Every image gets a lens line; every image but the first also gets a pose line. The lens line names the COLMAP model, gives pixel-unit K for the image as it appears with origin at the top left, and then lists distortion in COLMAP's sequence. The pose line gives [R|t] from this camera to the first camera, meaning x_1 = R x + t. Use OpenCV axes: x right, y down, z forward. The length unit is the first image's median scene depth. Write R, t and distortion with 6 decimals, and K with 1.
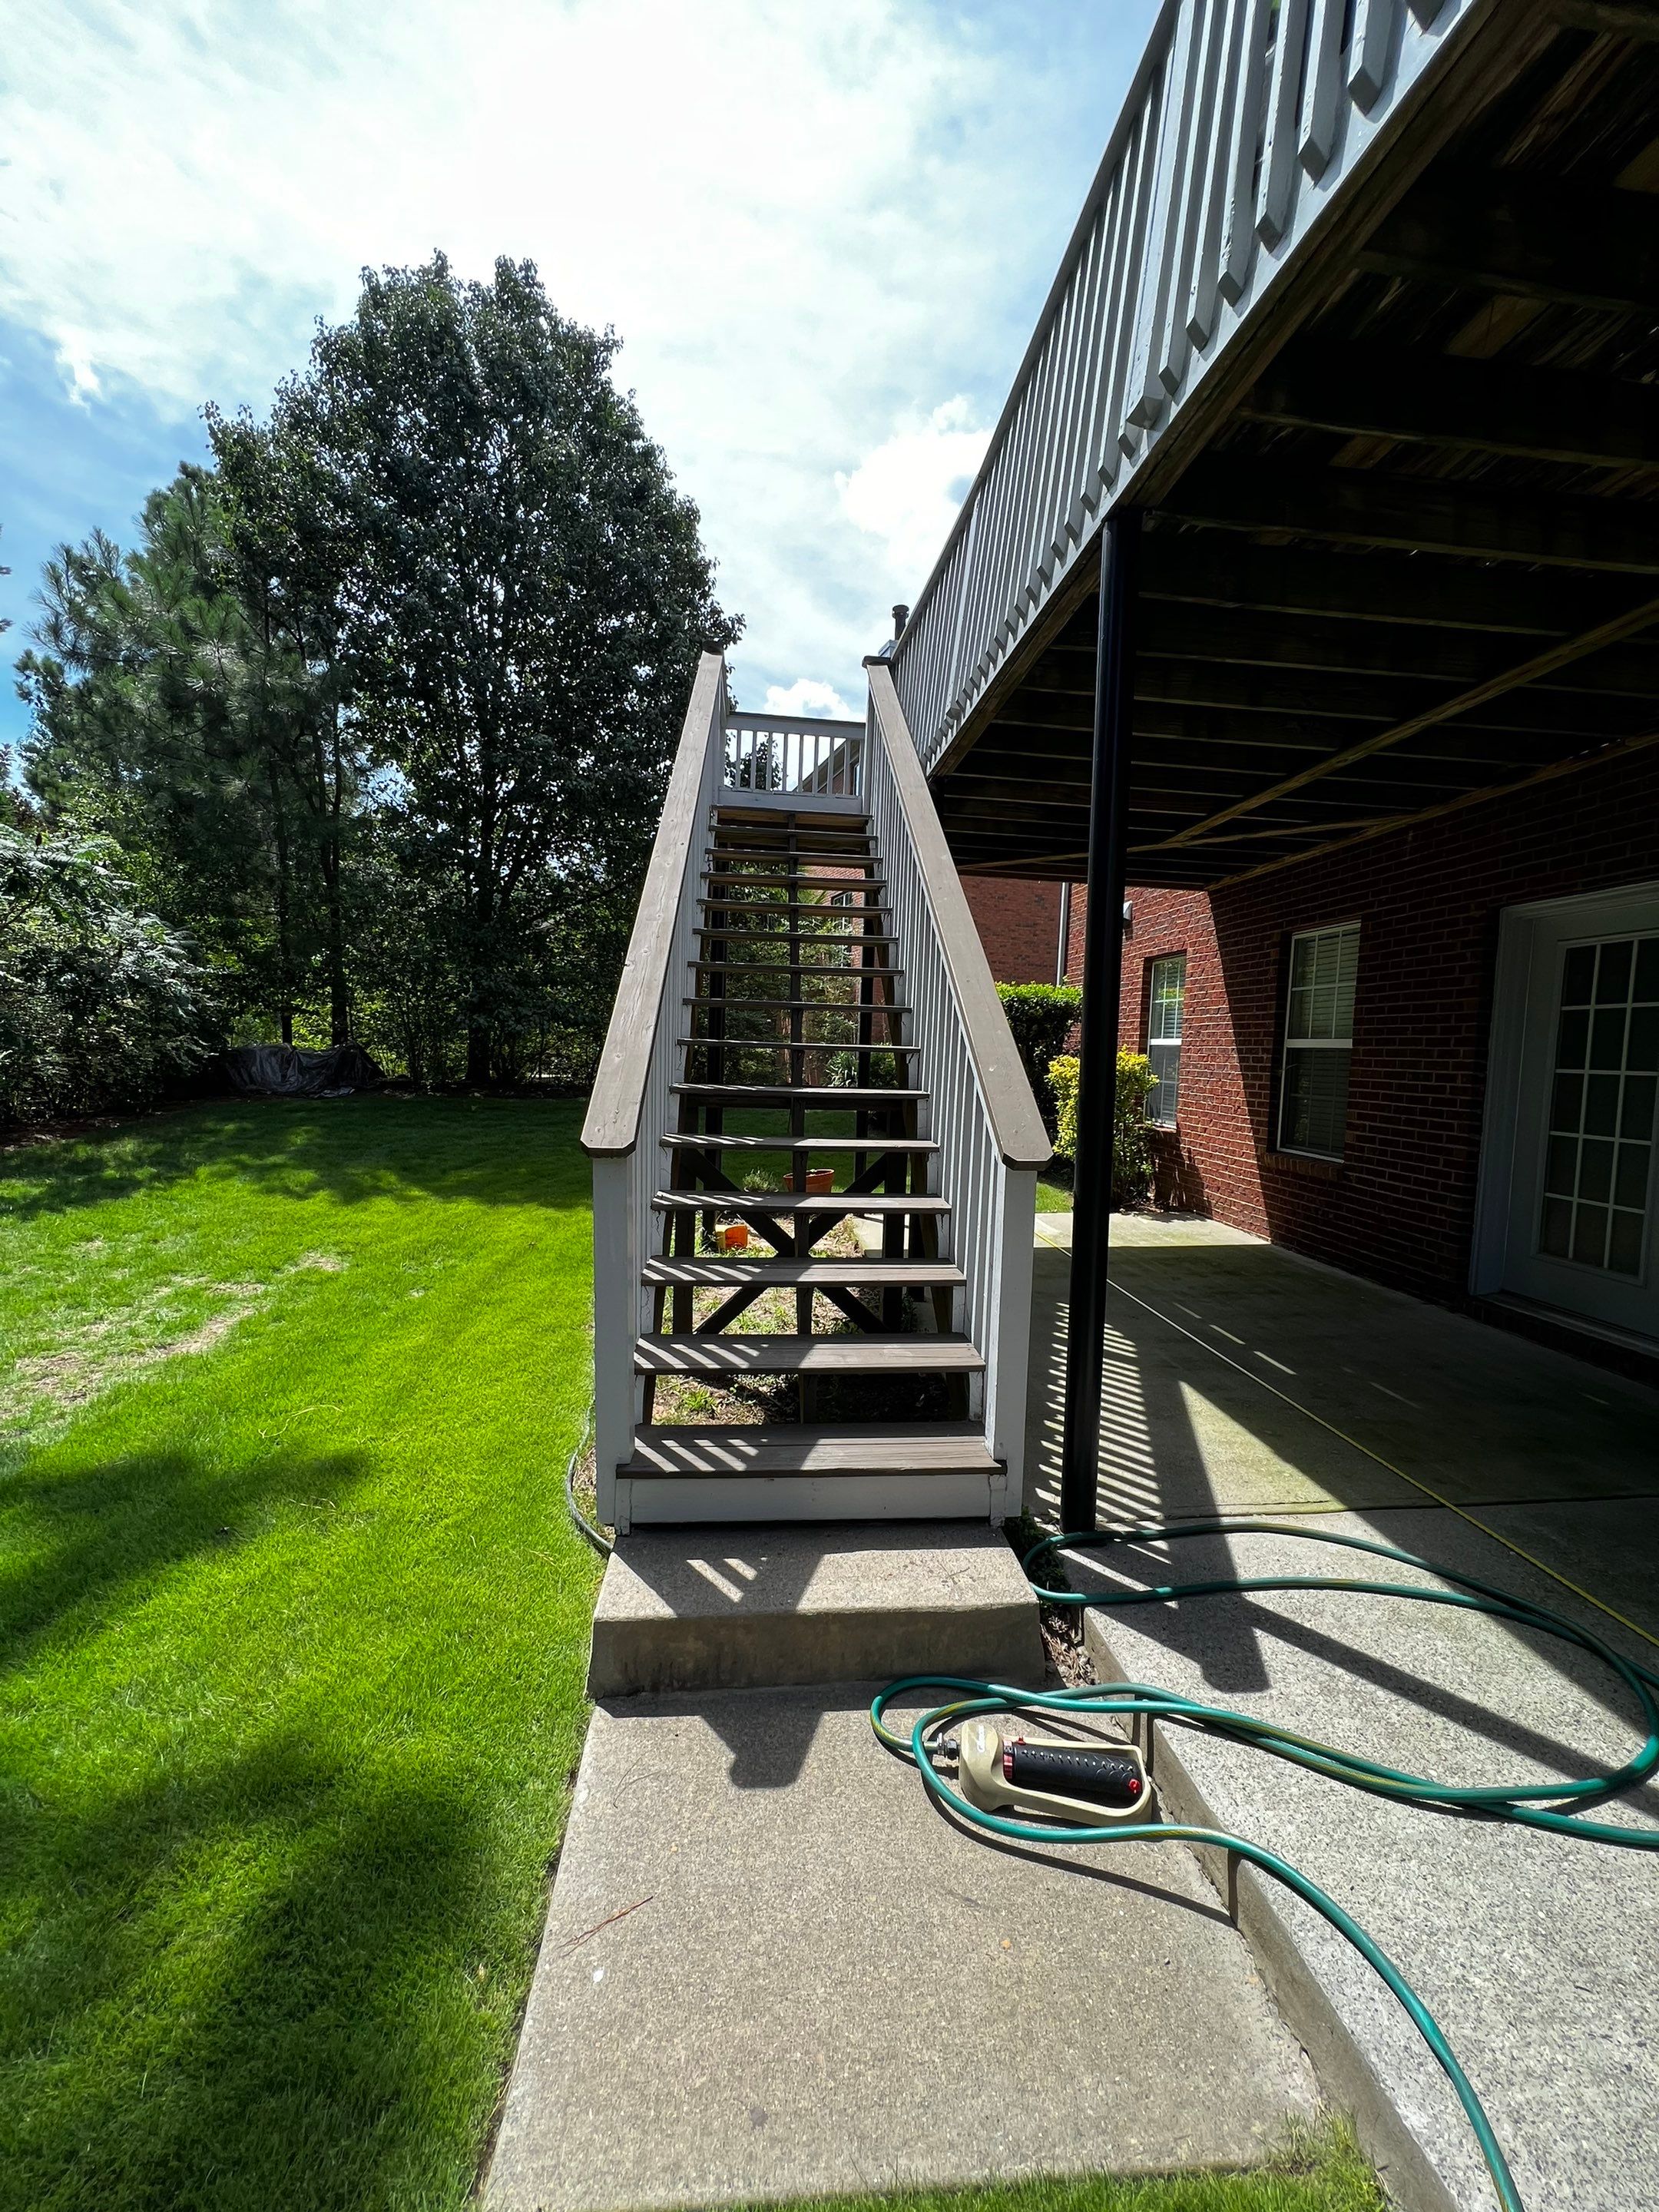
lens RADIAL K [[881.1, 0, 834.8], [0, 881.1, 1102.9], [0, 0, 1]] dist [-0.003237, -0.000078]
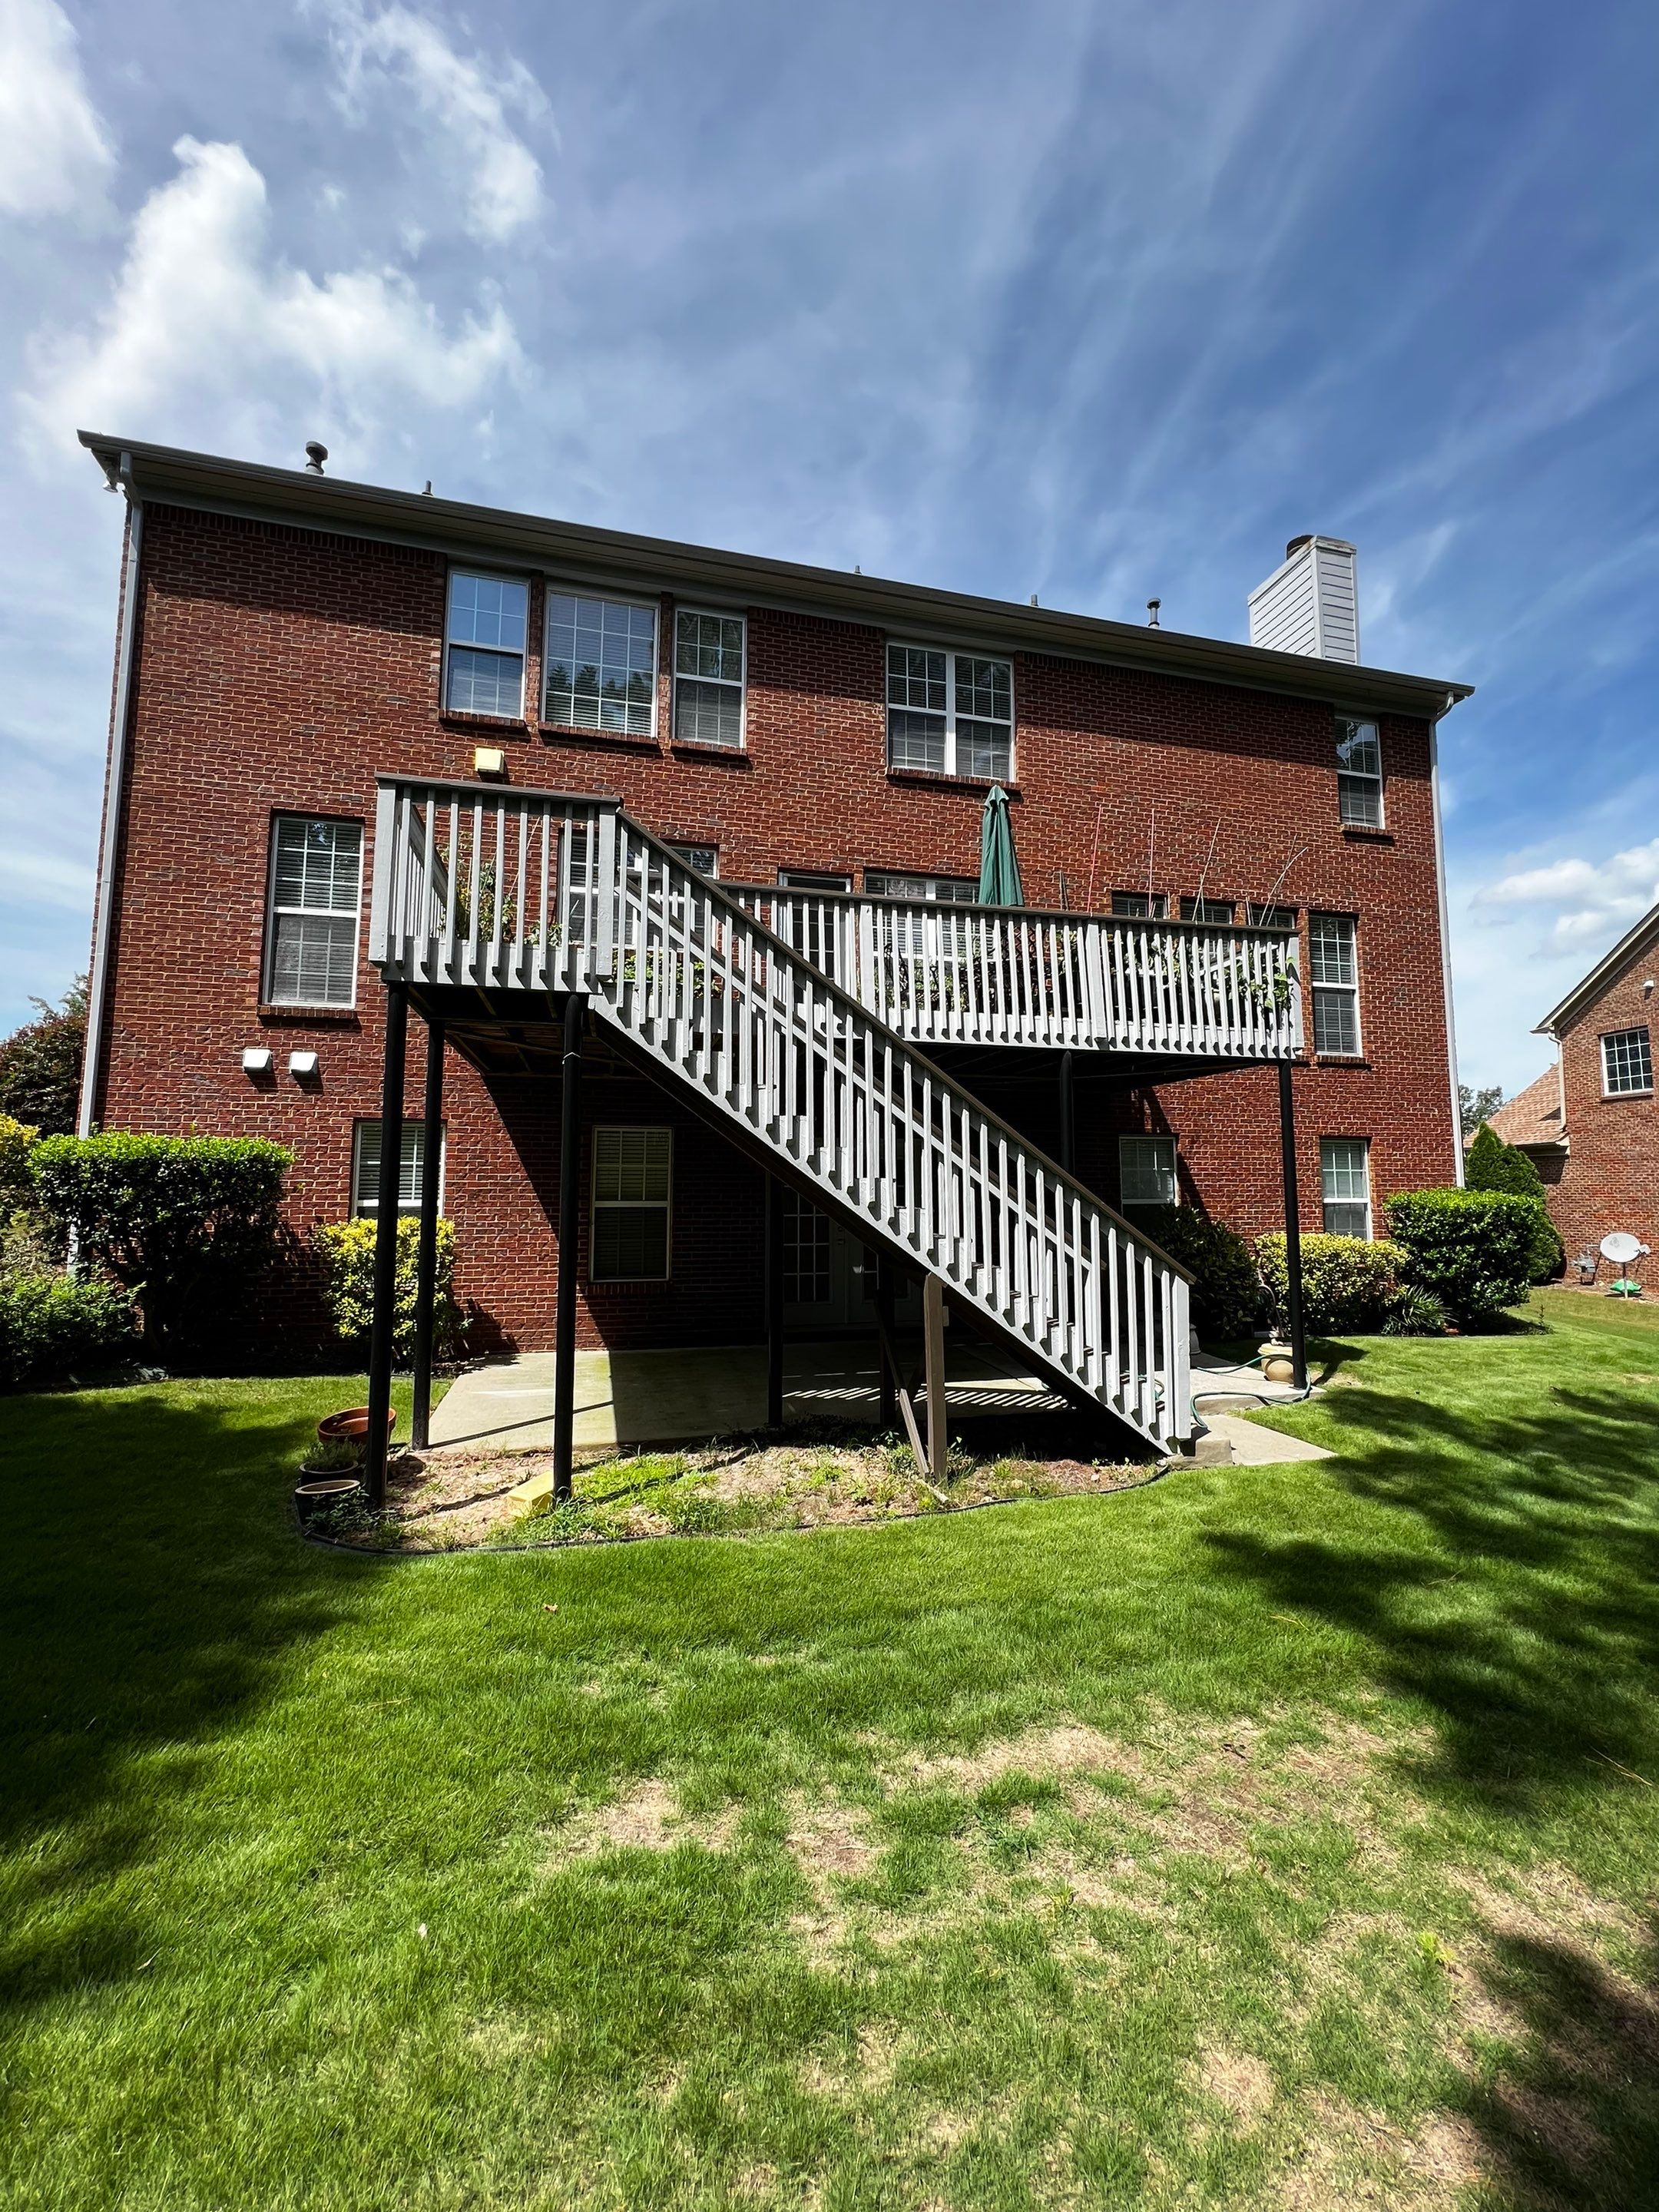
lens RADIAL K [[881.1, 0, 834.8], [0, 881.1, 1102.9], [0, 0, 1]] dist [-0.003237, -0.000078]
pose [[-0.150715, 0.052967, 0.987157, -1.064511], [0.056150, 0.997410, -0.044944, -0.163423], [-0.986981, 0.048655, -0.153298, 0.948262]]
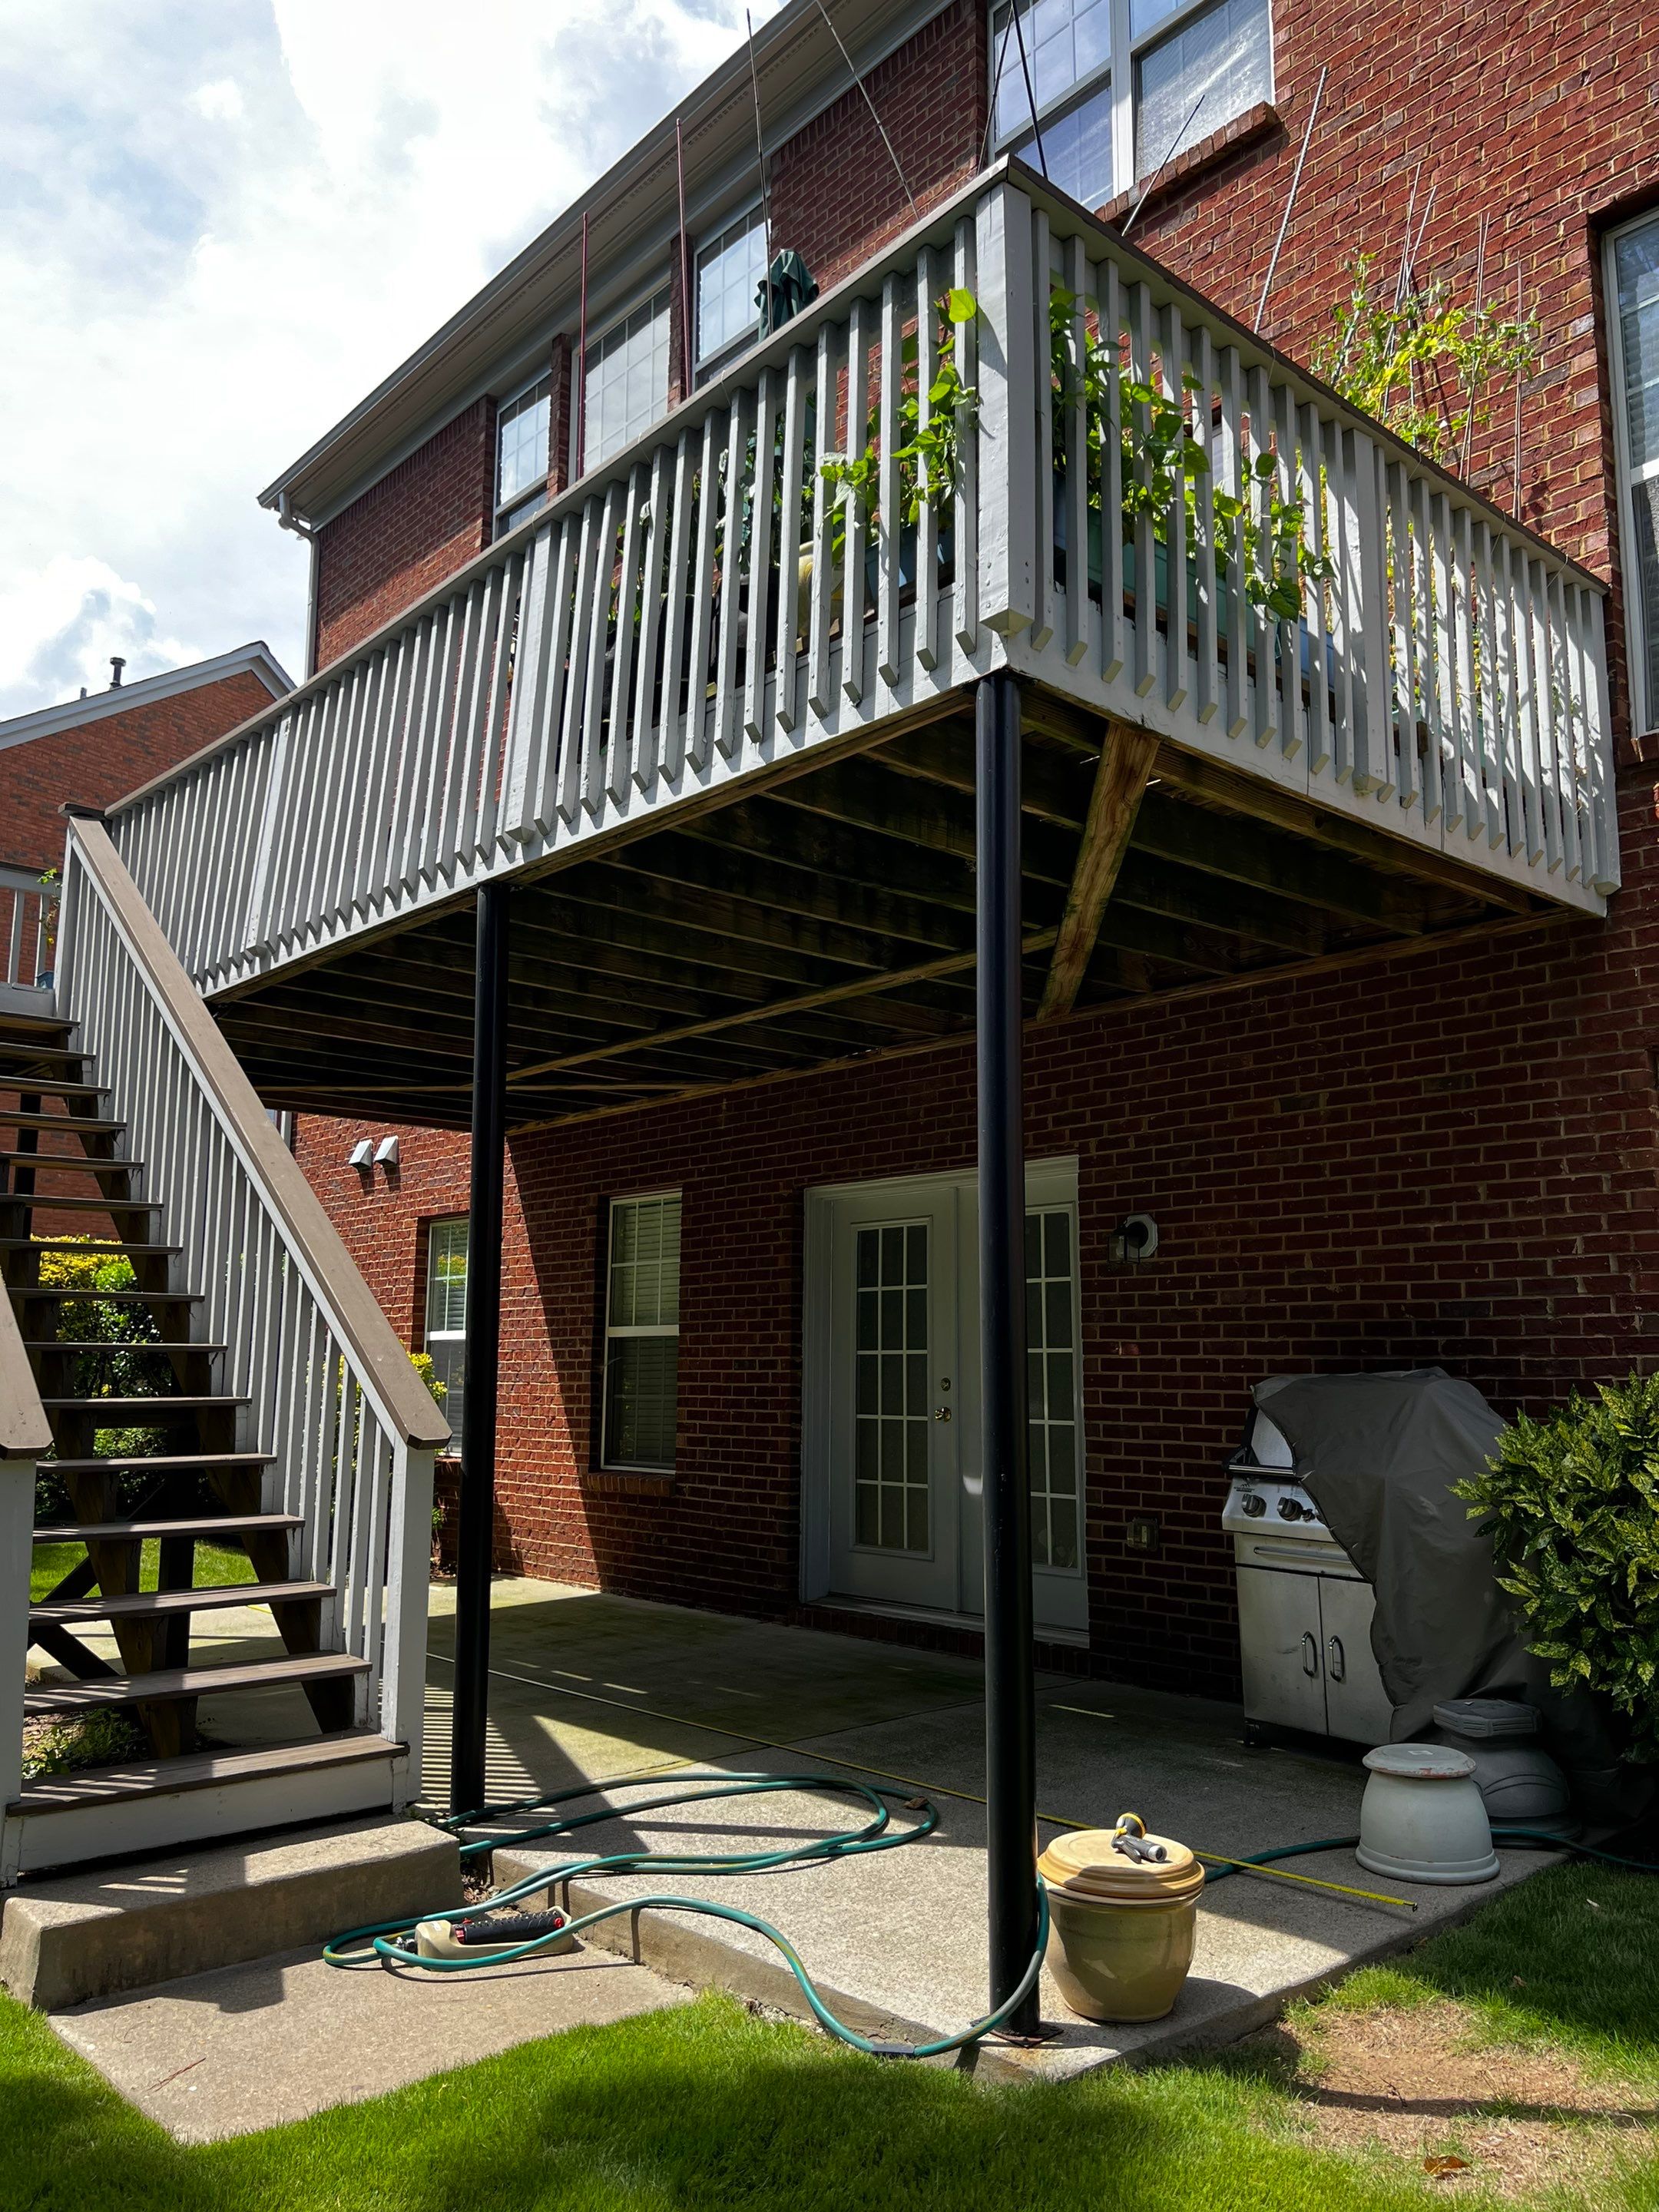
lens RADIAL K [[1632.0, 0, 839.6], [0, 1632.0, 1112.7], [0, 0, 1]] dist [0.156574, -0.255868]
pose [[0.807621, 0.059877, 0.586654, -0.246470], [0.062231, 0.980623, -0.185759, 0.032557], [-0.586409, 0.186531, 0.788245, -0.409196]]
